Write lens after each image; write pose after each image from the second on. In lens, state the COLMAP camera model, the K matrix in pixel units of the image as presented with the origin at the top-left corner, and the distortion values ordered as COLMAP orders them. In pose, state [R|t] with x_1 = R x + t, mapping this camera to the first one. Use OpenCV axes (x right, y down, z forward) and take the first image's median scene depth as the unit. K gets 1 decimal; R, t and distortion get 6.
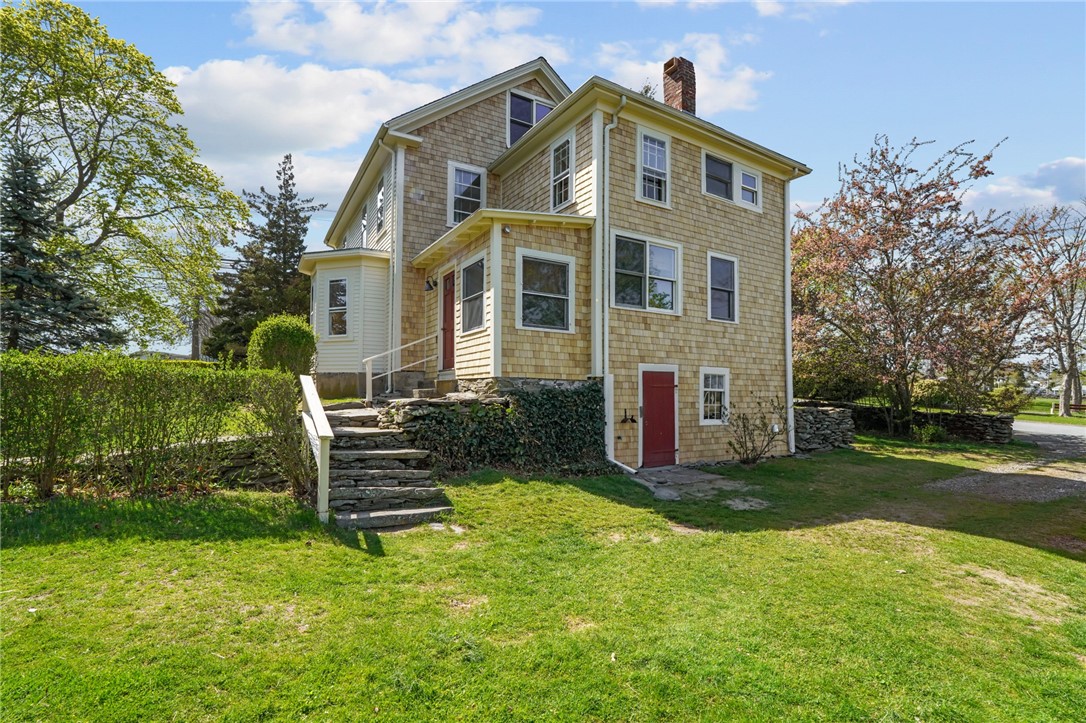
lens RADIAL K [[504.2, 0, 541.4], [0, 504.2, 391.7], [0, 0, 1]] dist [-0.037632, 0.000133]
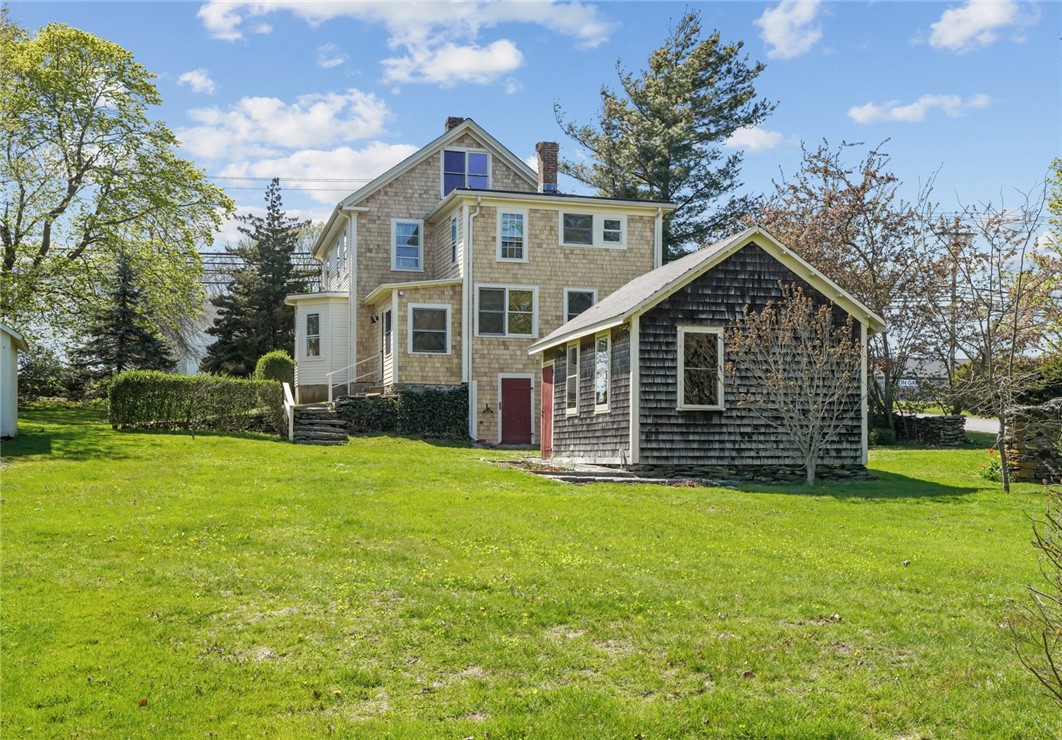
lens RADIAL K [[1237.1, 0, 555.5], [0, 1237.1, 425.7], [0, 0, 1]] dist [0.104083, -0.019081]
pose [[0.968155, -0.013178, -0.250005, 1.226060], [0.008909, 0.999795, -0.018198, 0.160836], [0.250193, 0.015391, 0.968074, -2.394539]]
